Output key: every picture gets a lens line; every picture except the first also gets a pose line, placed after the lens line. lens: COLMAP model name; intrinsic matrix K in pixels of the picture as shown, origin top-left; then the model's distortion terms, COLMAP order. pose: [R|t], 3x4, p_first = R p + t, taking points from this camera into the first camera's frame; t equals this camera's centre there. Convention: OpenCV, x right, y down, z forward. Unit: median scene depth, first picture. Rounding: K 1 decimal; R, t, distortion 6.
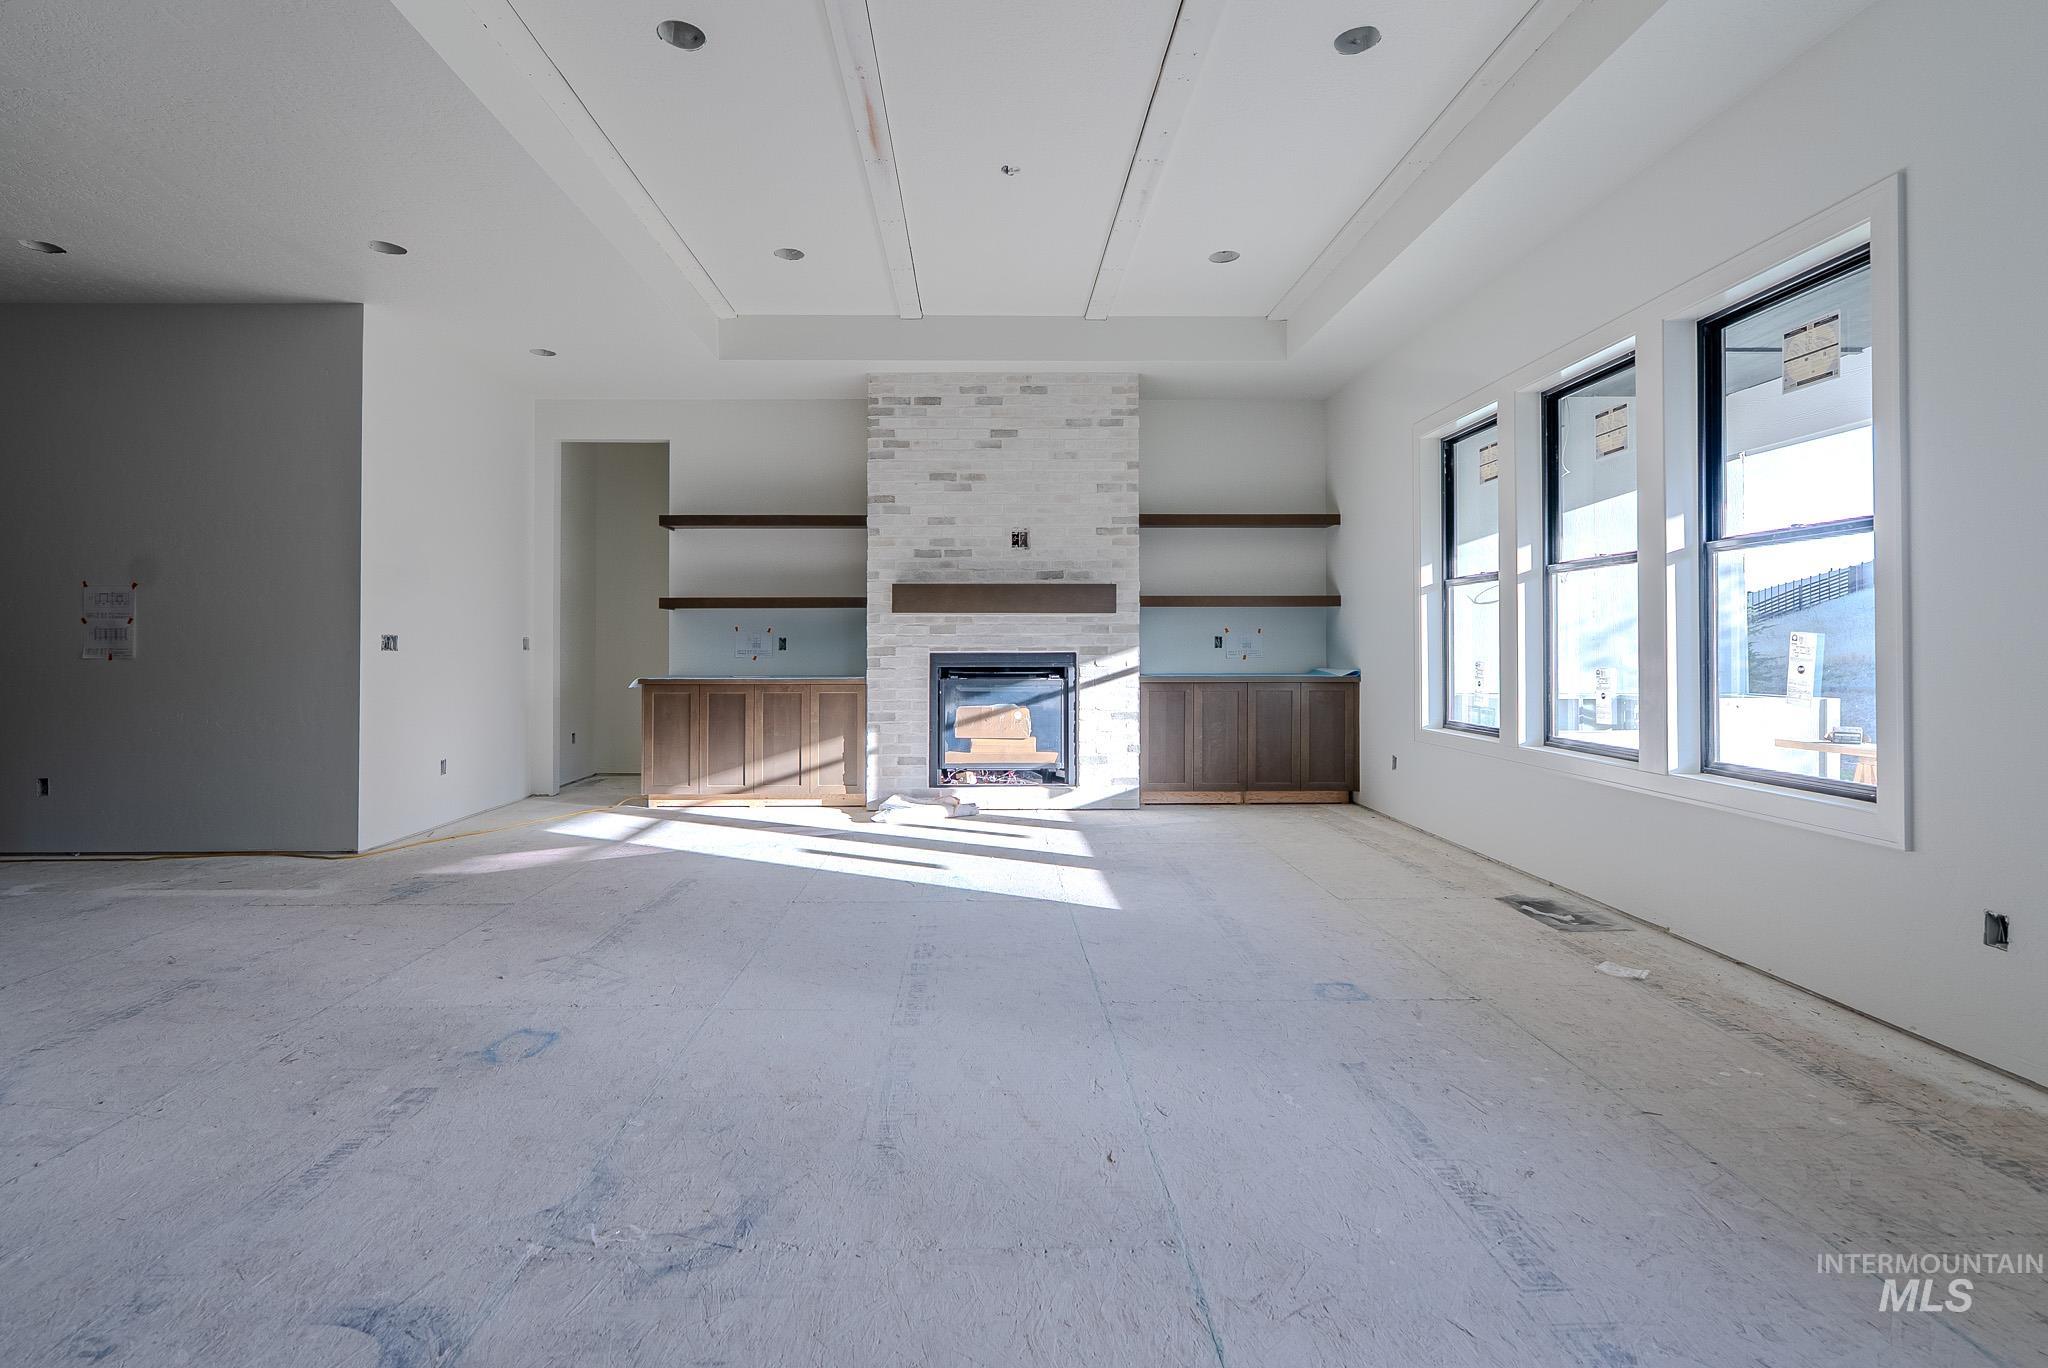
lens RADIAL K [[950.7, 0, 1020.9], [0, 950.7, 639.8], [0, 0, 1]] dist [-0.002102, 0.000360]
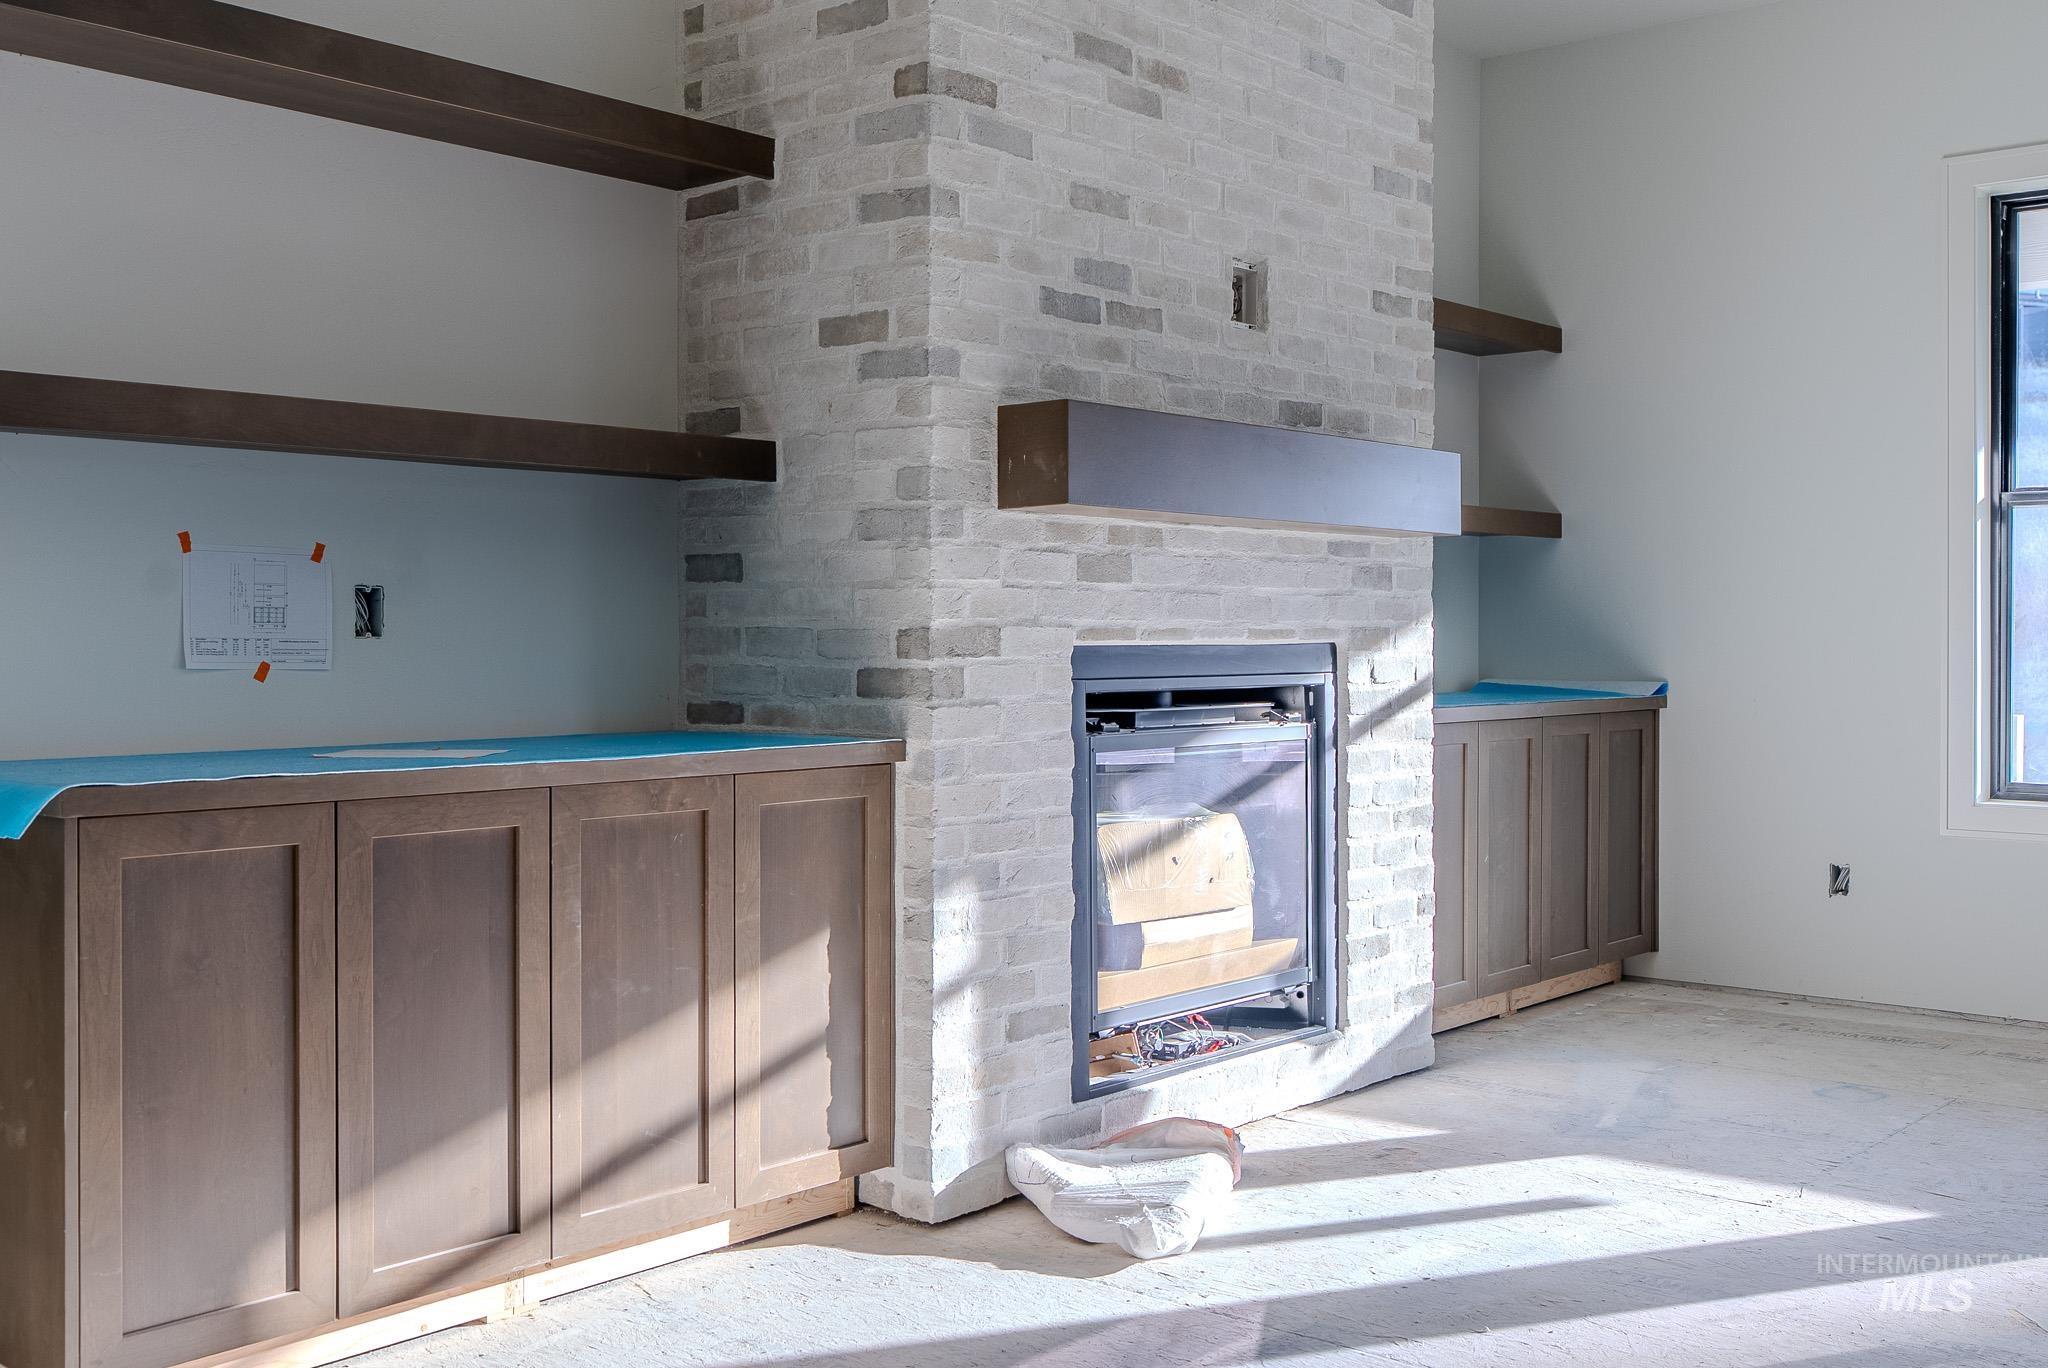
lens RADIAL K [[2050.1, 0, 1027.0], [0, 2050.1, 659.5], [0, 0, 1]] dist [-0.003777, -0.017592]
pose [[0.671887, -0.007284, 0.740618, -0.572763], [-0.008010, 0.999822, 0.017101, 0.007220], [-0.740610, -0.017422, 0.671709, 0.583834]]
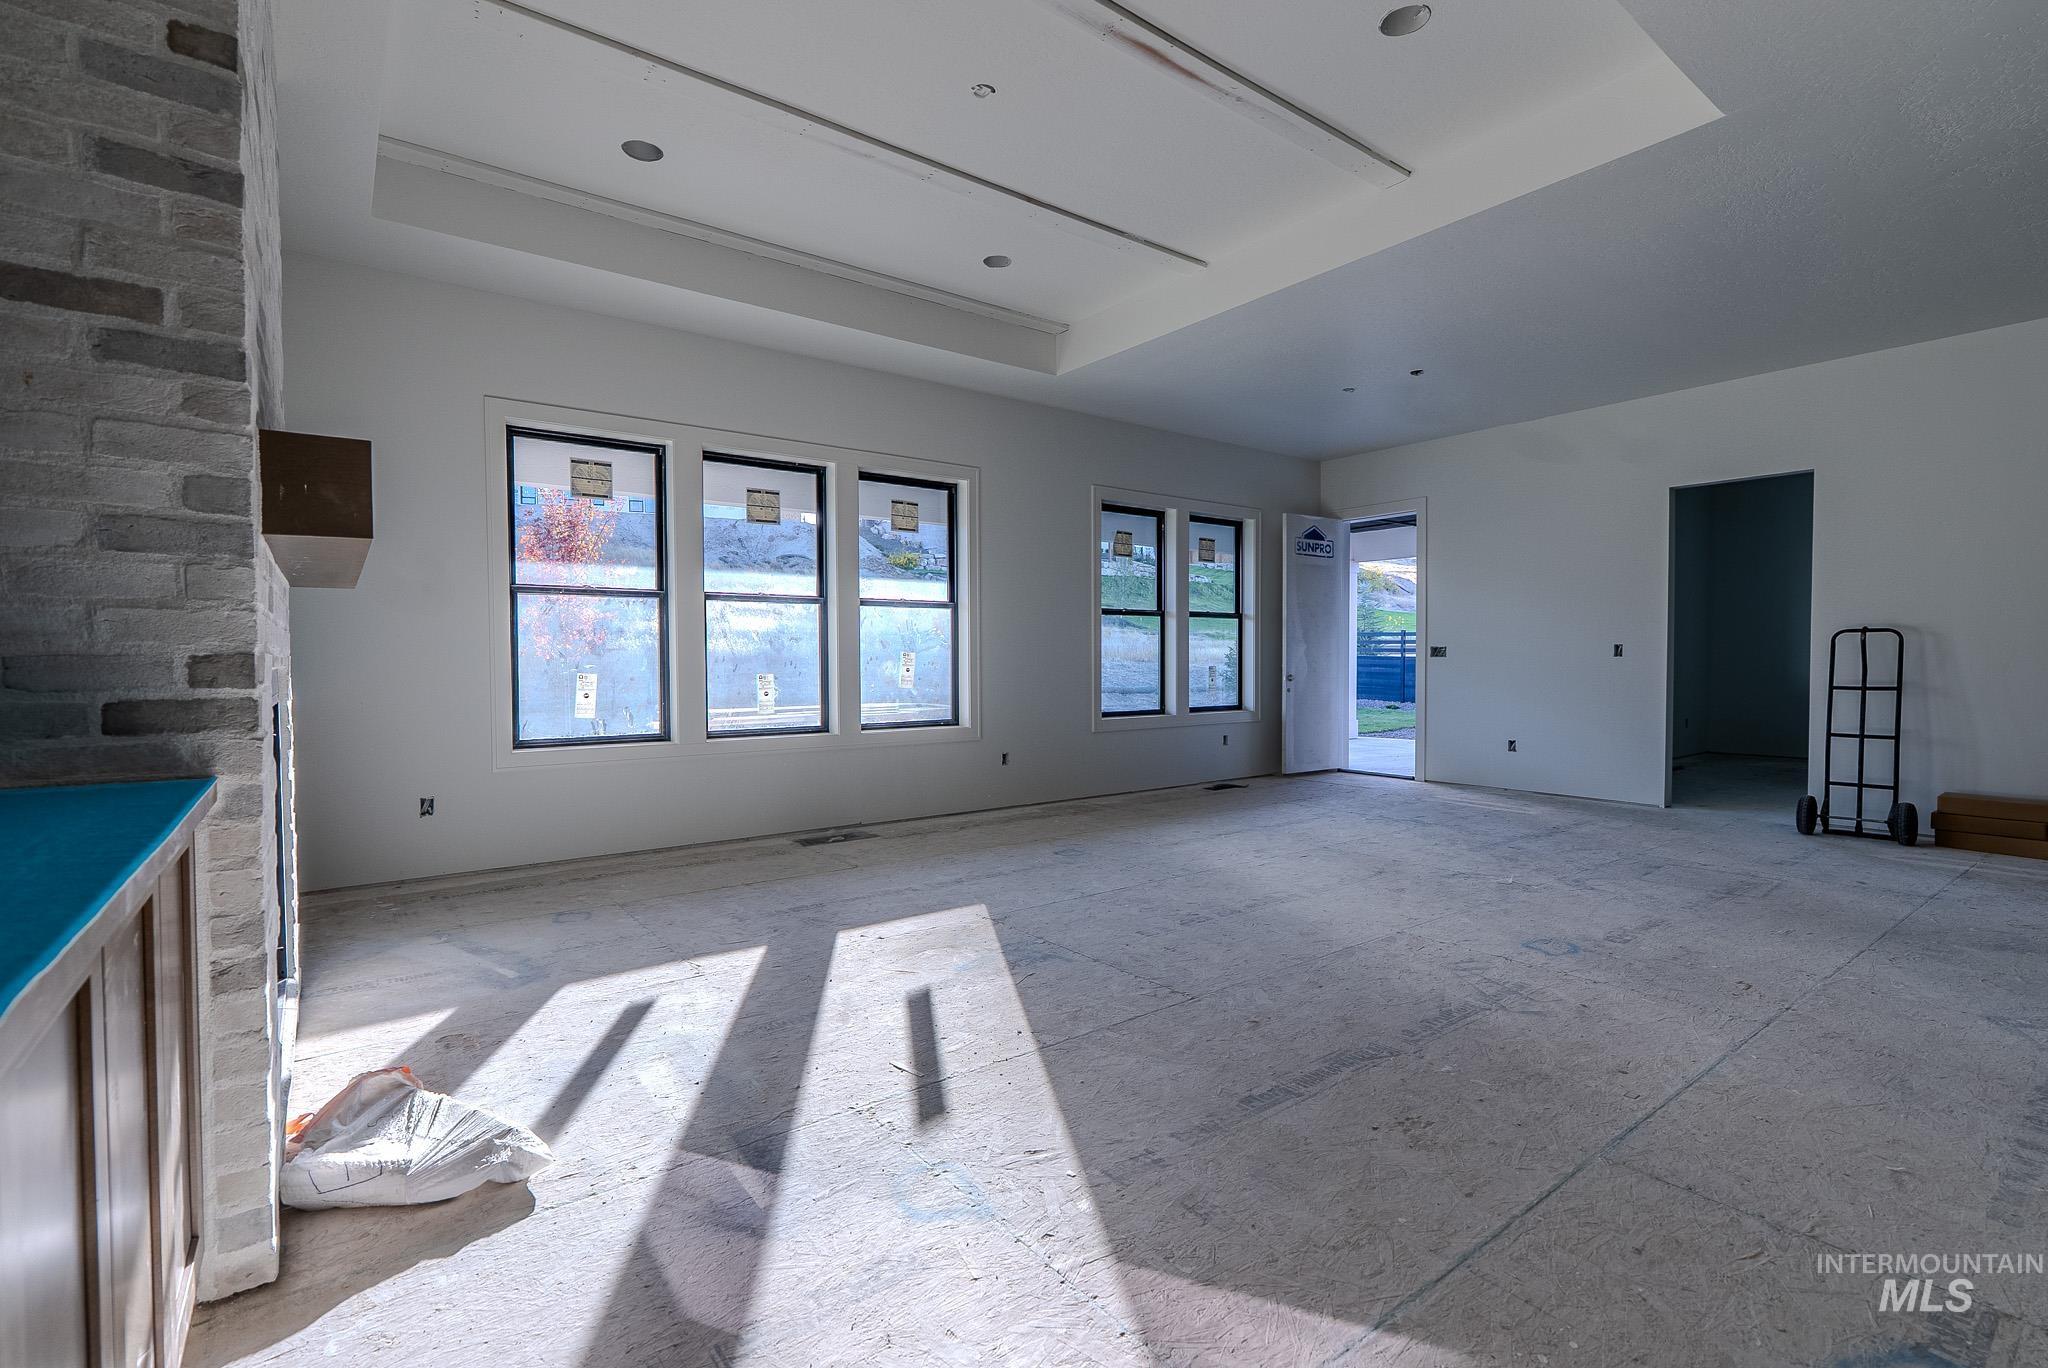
lens RADIAL K [[923.0, 0, 1021.5], [0, 923.0, 686.8], [0, 0, 1]] dist [-0.003914, 0.000027]
pose [[-0.571281, -0.019068, 0.820533, -0.476868], [-0.002330, 0.999764, 0.021611, 0.011376], [-0.820751, 0.010435, -0.571191, 0.967821]]
